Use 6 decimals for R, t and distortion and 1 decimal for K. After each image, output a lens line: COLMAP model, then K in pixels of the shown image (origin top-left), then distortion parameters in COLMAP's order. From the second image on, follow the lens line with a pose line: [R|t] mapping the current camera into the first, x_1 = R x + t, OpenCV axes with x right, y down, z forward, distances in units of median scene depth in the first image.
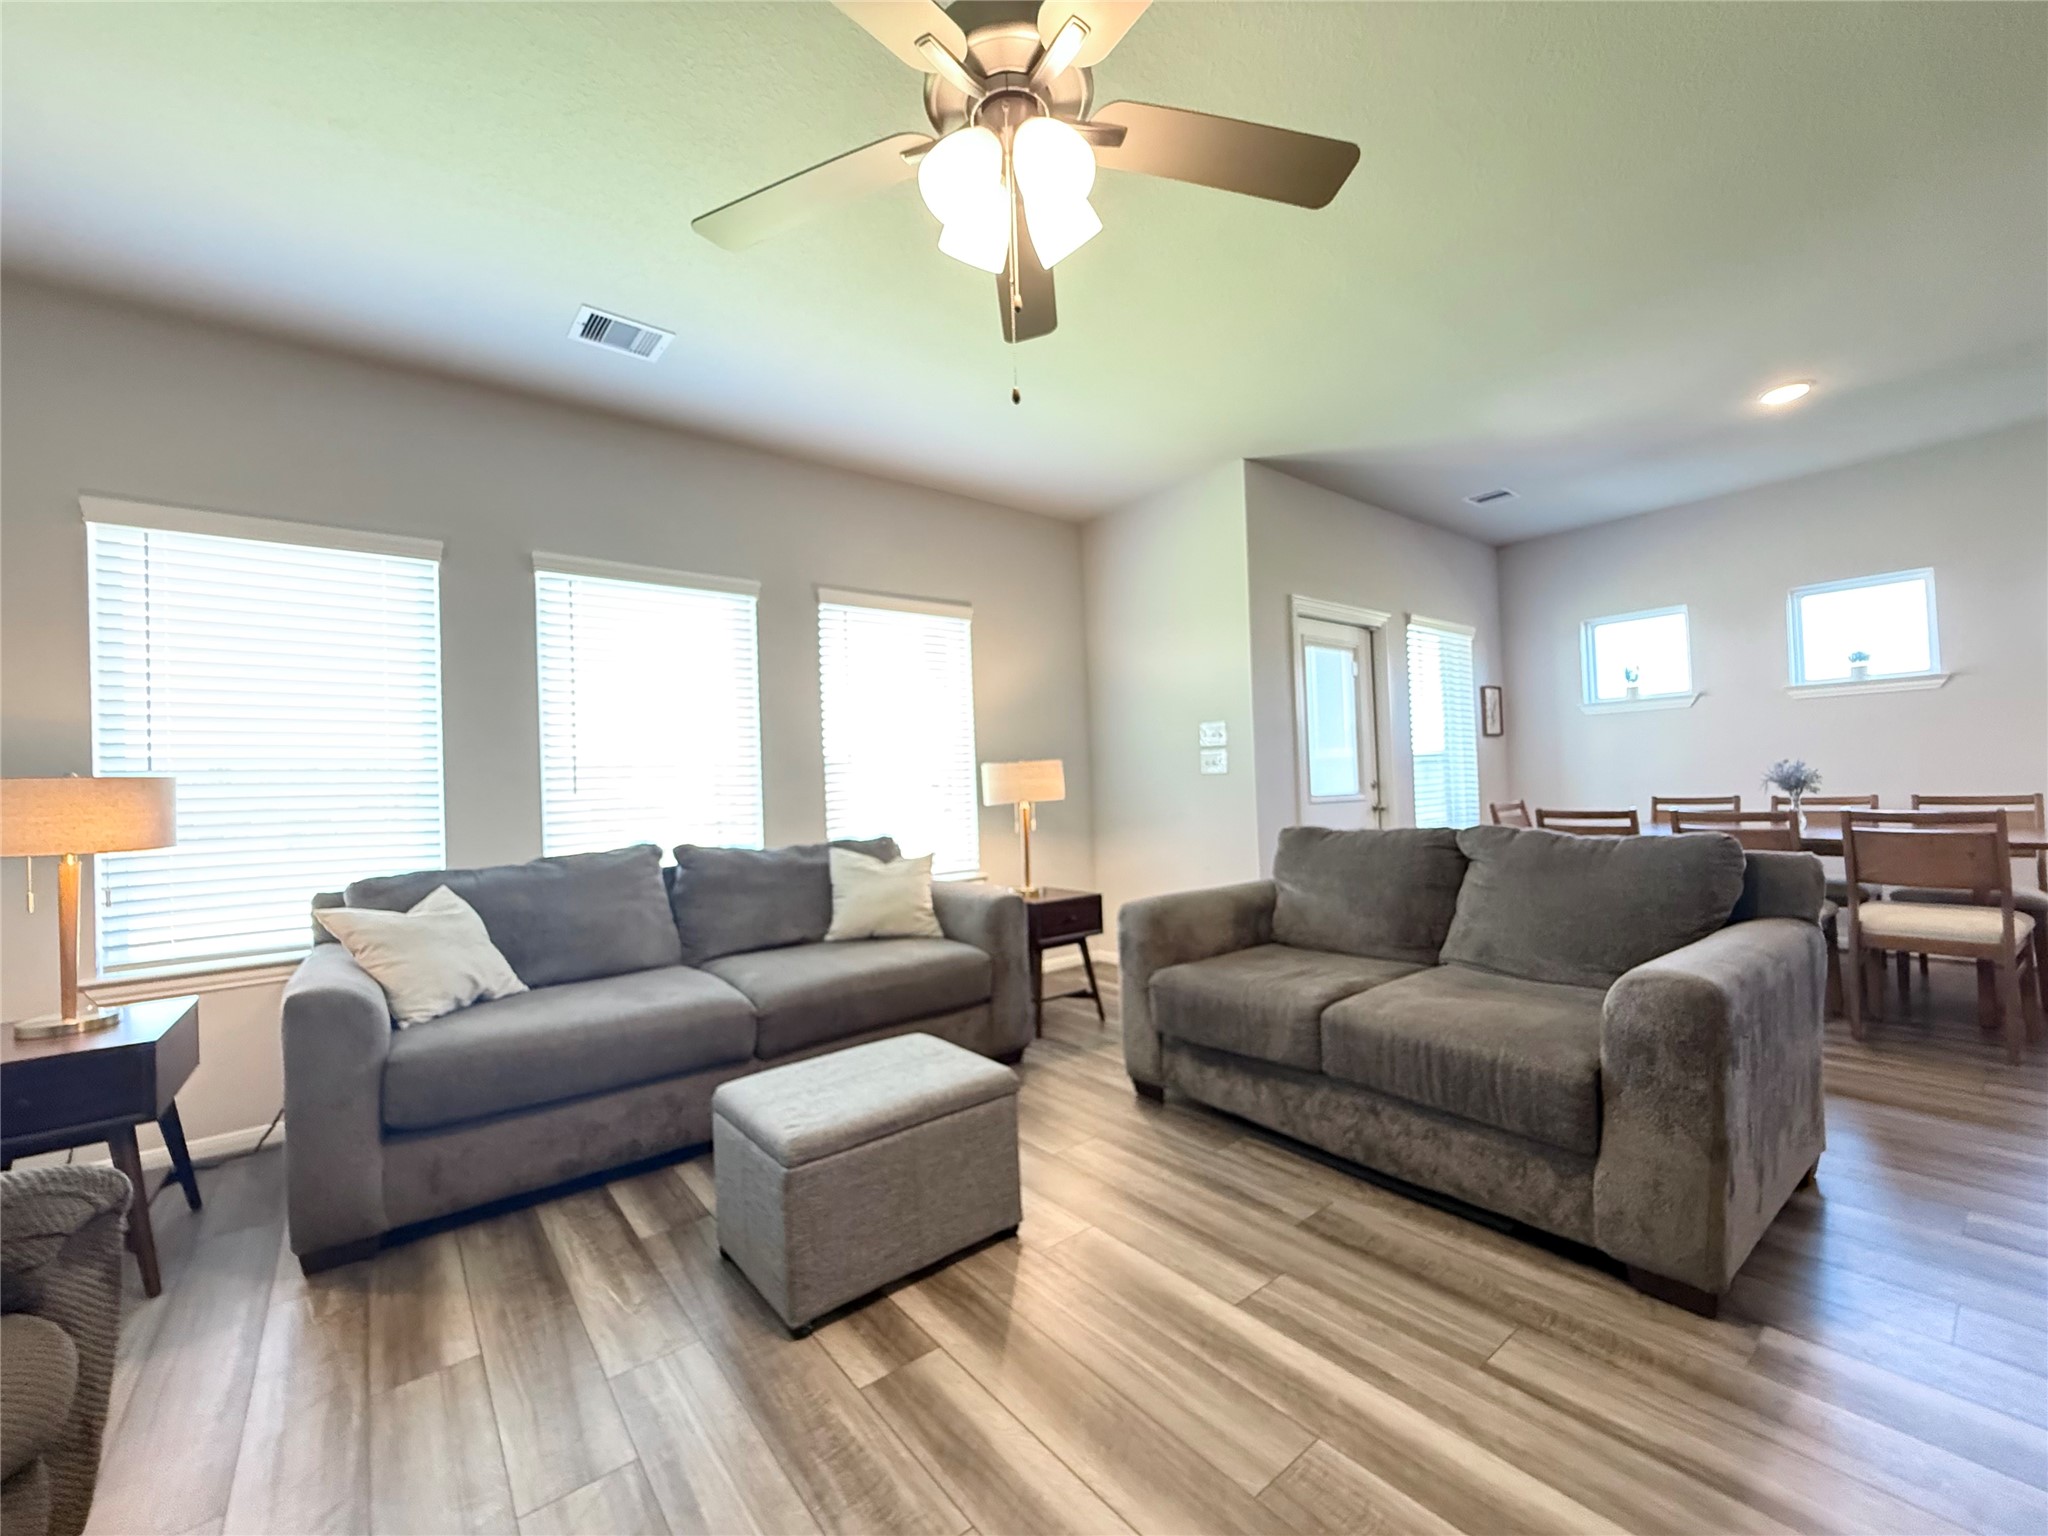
lens RADIAL K [[817.8, 0, 1025.7], [0, 817.8, 773.3], [0, 0, 1]] dist [0.003031, 0.000403]
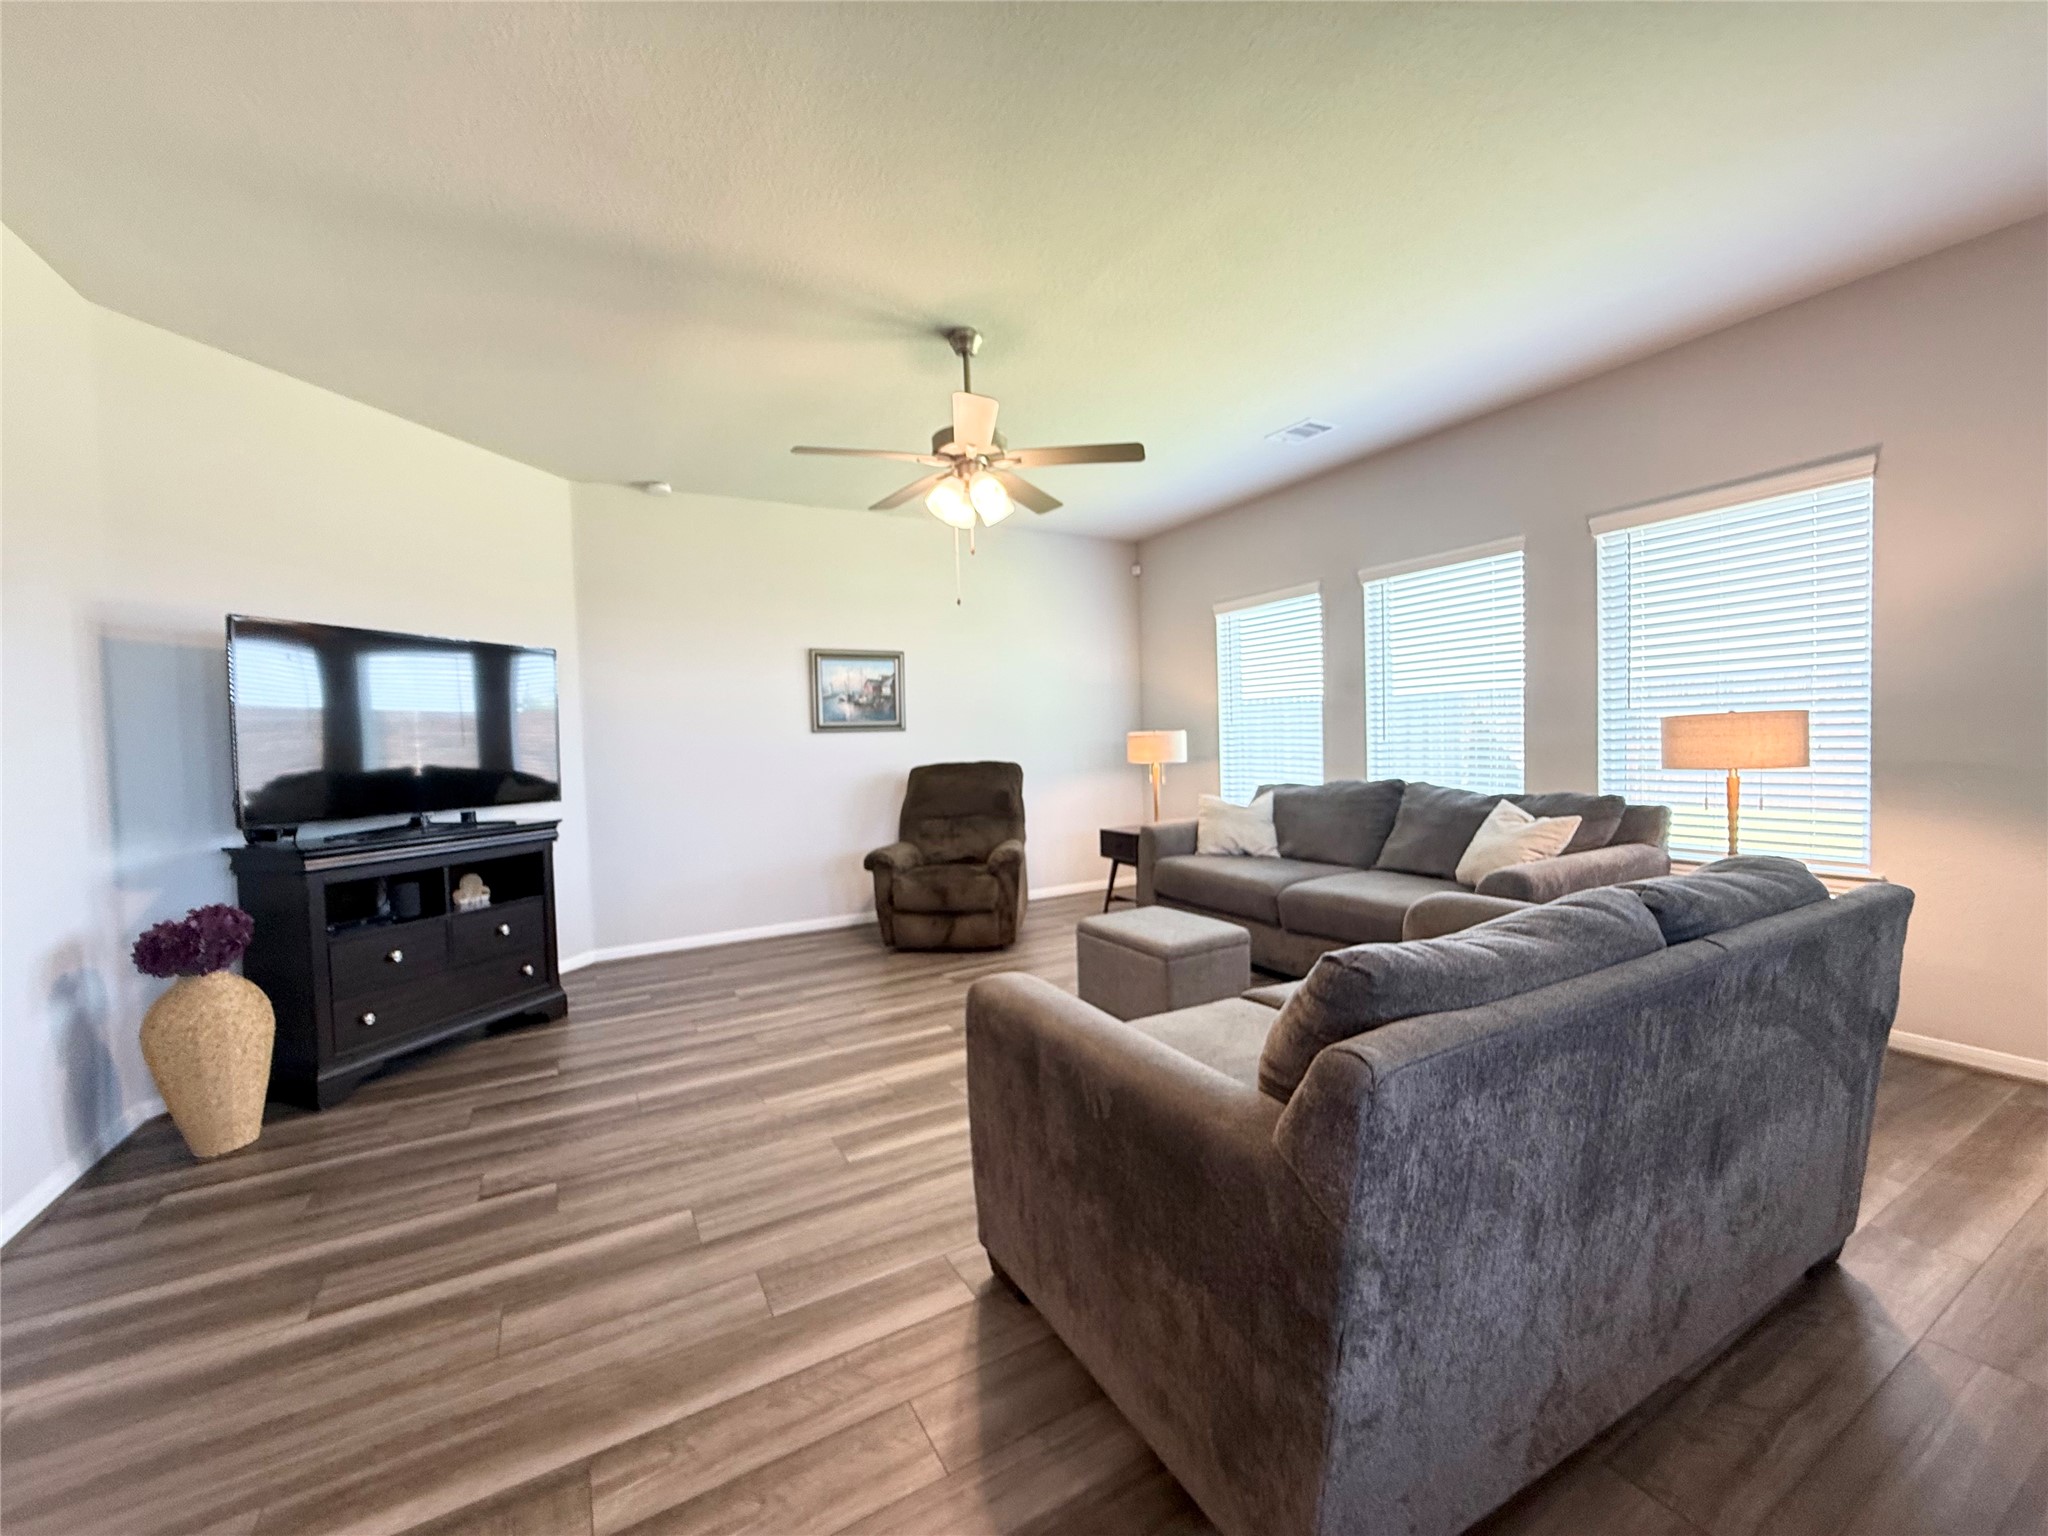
lens RADIAL K [[817.8, 0, 1025.7], [0, 817.8, 773.3], [0, 0, 1]] dist [0.003031, 0.000403]
pose [[-0.163083, 0.073464, -0.983873, 1.184221], [0.026390, 0.997192, 0.070084, -0.040707], [0.986259, -0.014535, -0.164564, 0.828288]]
